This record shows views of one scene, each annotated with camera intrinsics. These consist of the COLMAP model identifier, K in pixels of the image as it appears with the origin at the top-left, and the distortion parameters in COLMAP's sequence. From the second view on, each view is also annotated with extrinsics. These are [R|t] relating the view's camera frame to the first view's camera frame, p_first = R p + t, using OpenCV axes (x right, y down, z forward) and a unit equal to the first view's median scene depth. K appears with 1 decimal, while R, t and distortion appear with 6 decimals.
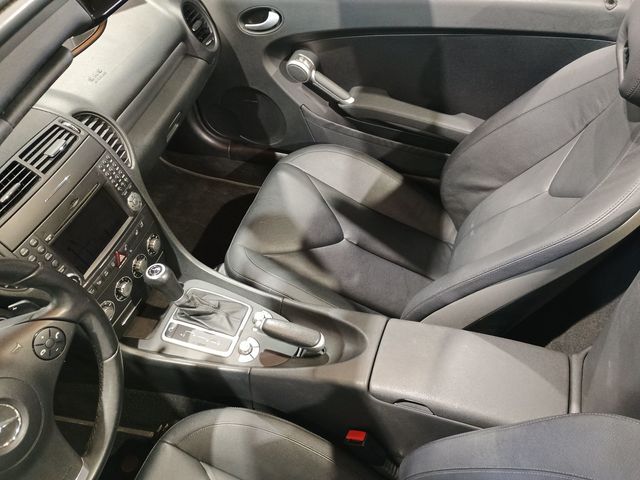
lens RADIAL K [[548.6, 0, 326.0], [0, 548.6, 240.2], [0, 0, 1]] dist [0.041501, -0.004278]
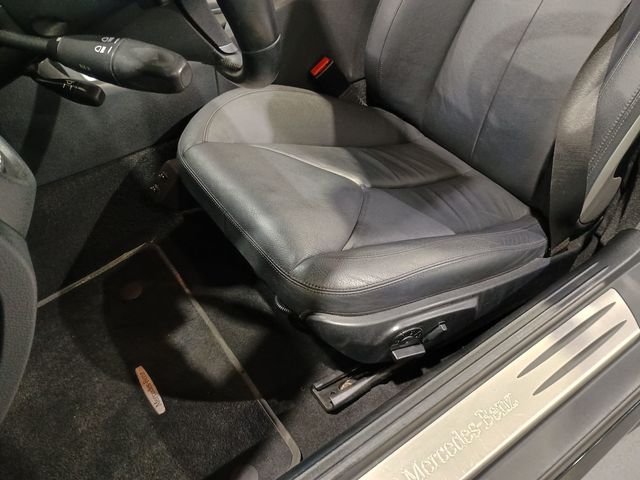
lens RADIAL K [[562.1, 0, 328.0], [0, 562.1, 240.7], [0, 0, 1]] dist [0.037152, -0.017072]
pose [[0.580482, -0.539398, 0.609992, -0.550345], [0.592354, 0.793739, 0.138182, 0.343120], [-0.558710, 0.281119, 0.780266, 0.189917]]
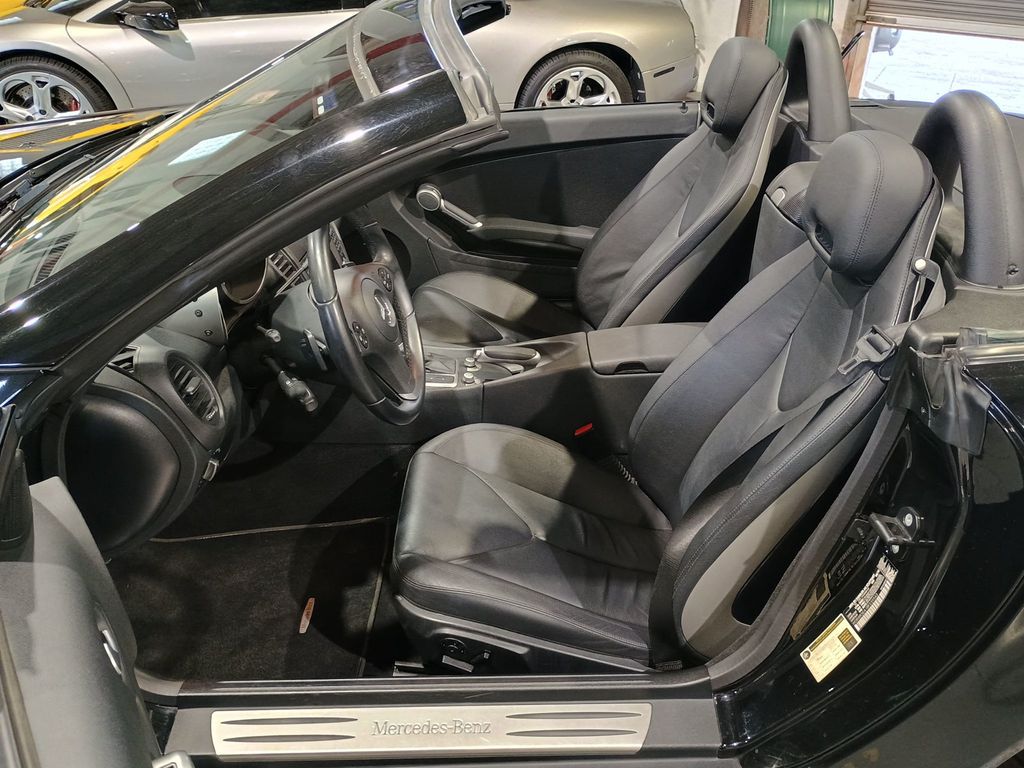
lens RADIAL K [[896.3, 0, 526.8], [0, 896.3, 394.8], [0, 0, 1]] dist [0.038963, -0.006380]
pose [[0.942829, -0.111315, 0.314138, -0.448849], [0.209286, 0.931300, -0.298126, 0.585478], [-0.259371, 0.346827, 0.901353, -0.463399]]
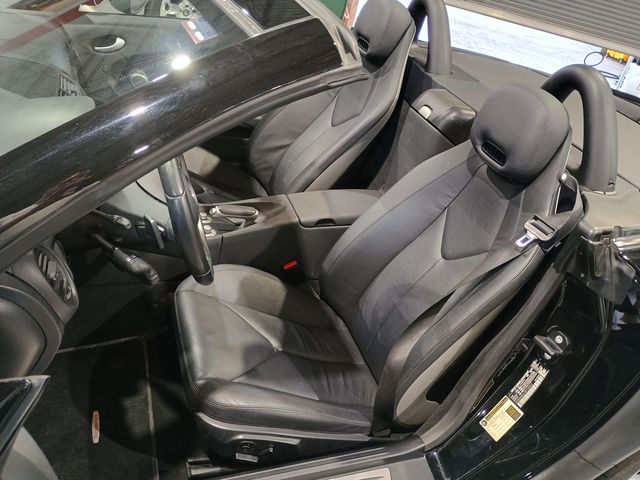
lens RADIAL K [[562.1, 0, 328.0], [0, 562.1, 240.7], [0, 0, 1]] dist [0.037152, -0.017072]
pose [[0.757744, -0.152413, 0.634503, -0.641045], [0.293669, 0.947961, -0.123001, 0.374948], [-0.582737, 0.279537, 0.763071, -0.234336]]
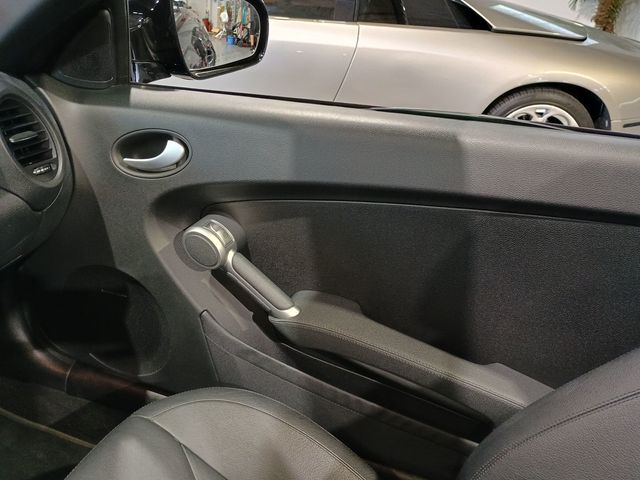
lens RADIAL K [[562.1, 0, 328.0], [0, 562.1, 240.7], [0, 0, 1]] dist [0.037152, -0.017072]
pose [[0.985947, 0.146972, 0.079423, 0.024918], [-0.101828, 0.905598, -0.411731, -0.095624], [-0.132439, 0.397858, 0.907838, 0.470867]]
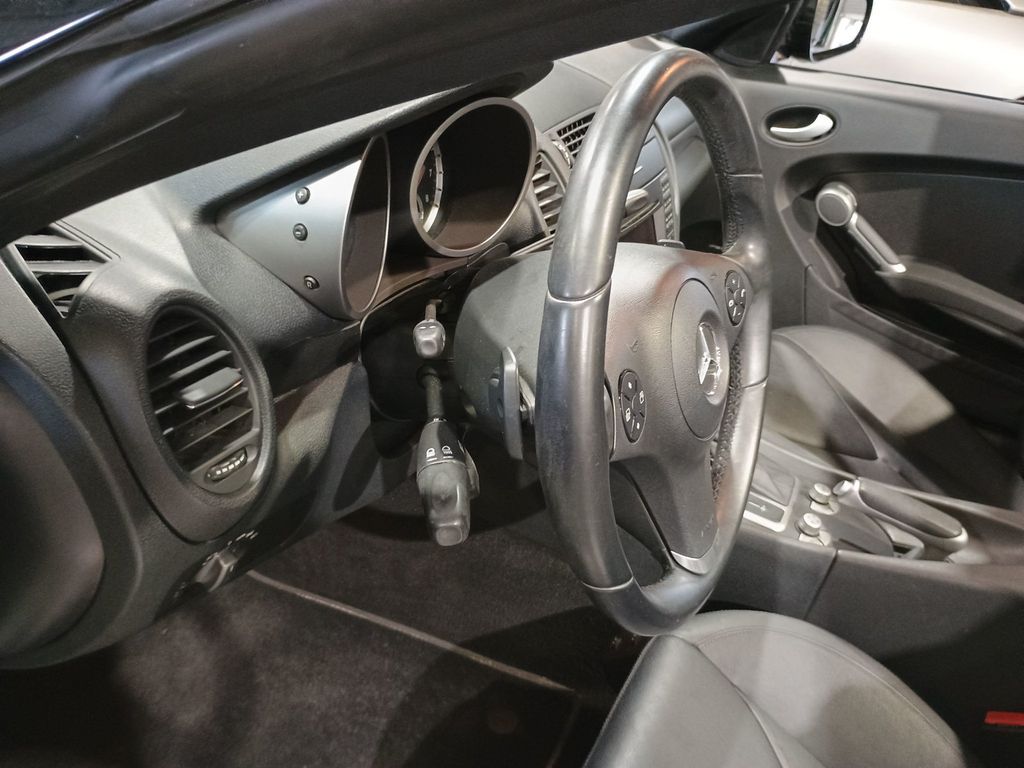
lens RADIAL K [[899.3, 0, 524.8], [0, 899.3, 385.1], [0, 0, 1]] dist [0.037152, -0.017072]
pose [[0.968637, 0.248480, -0.000106, -0.353735], [-0.234877, 0.915470, -0.326723, 0.330220], [-0.081087, 0.316501, 0.945120, 0.065478]]
